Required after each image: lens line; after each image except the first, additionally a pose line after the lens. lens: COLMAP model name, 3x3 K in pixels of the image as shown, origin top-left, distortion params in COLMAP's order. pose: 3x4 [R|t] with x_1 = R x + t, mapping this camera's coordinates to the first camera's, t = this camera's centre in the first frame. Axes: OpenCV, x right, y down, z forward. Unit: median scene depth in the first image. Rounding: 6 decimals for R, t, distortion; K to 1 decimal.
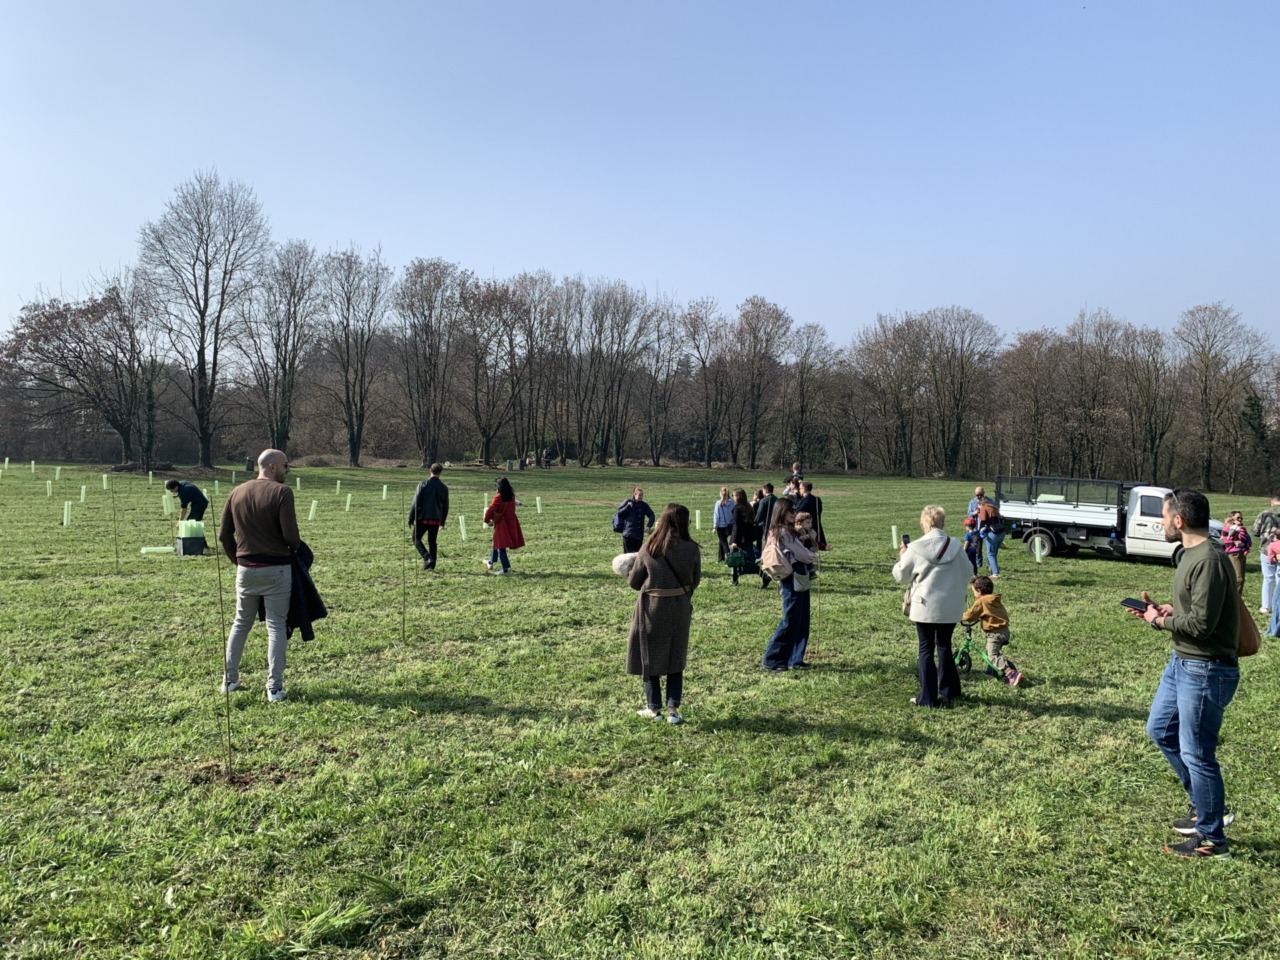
lens RADIAL K [[988.7, 0, 640.0], [0, 988.7, 480.0], [0, 0, 1]] dist [-0.001777, -0.001622]
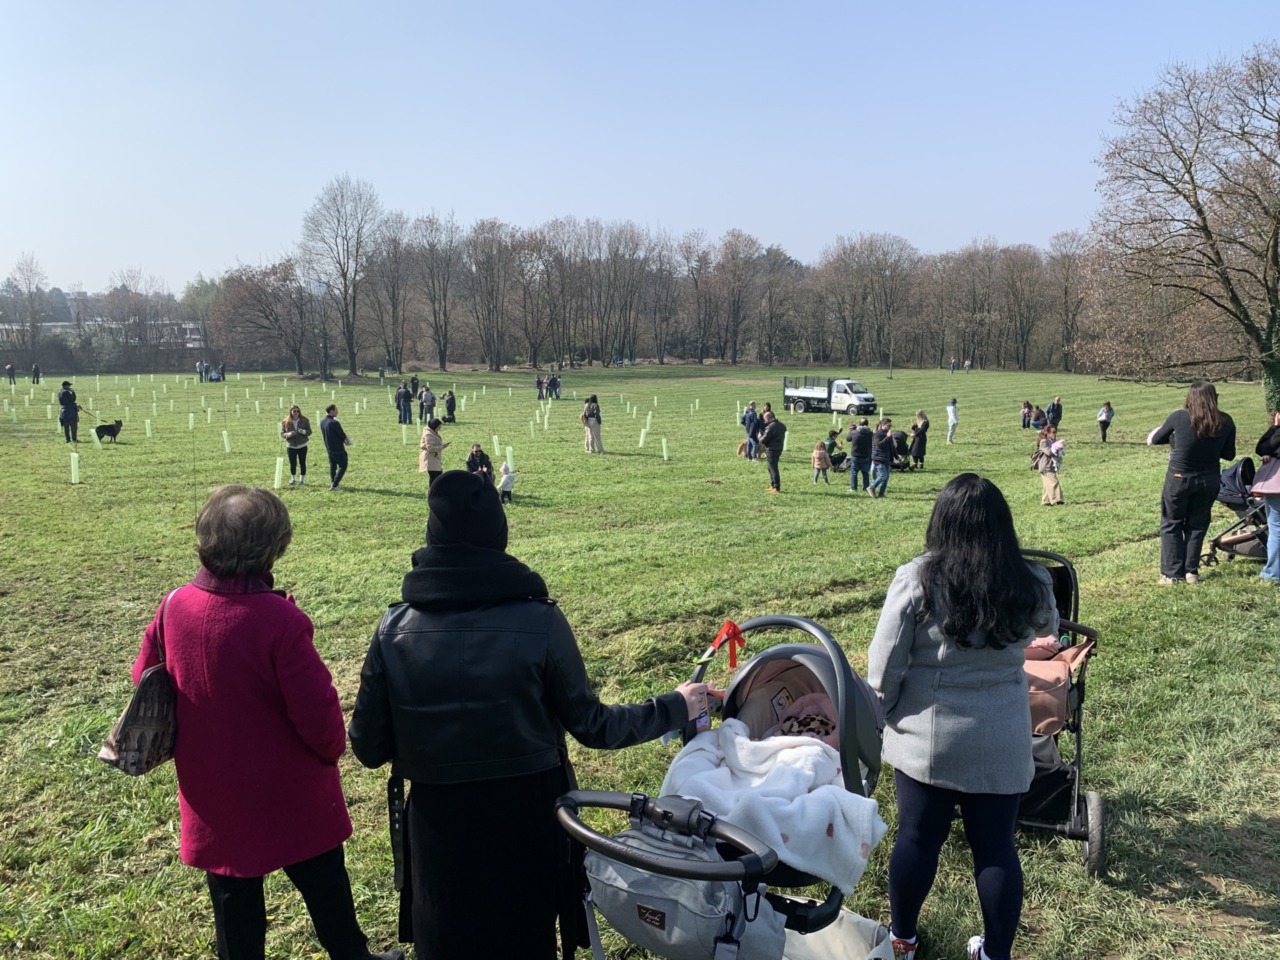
lens RADIAL K [[1063.3, 0, 640.0], [0, 1063.3, 480.0], [0, 0, 1]] dist [0.118909, -0.000541]
pose [[0.999035, -0.022590, -0.037676, 0.044944], [0.026441, 0.994115, 0.105053, -0.011771], [0.035081, -0.105948, 0.993753, -0.496742]]
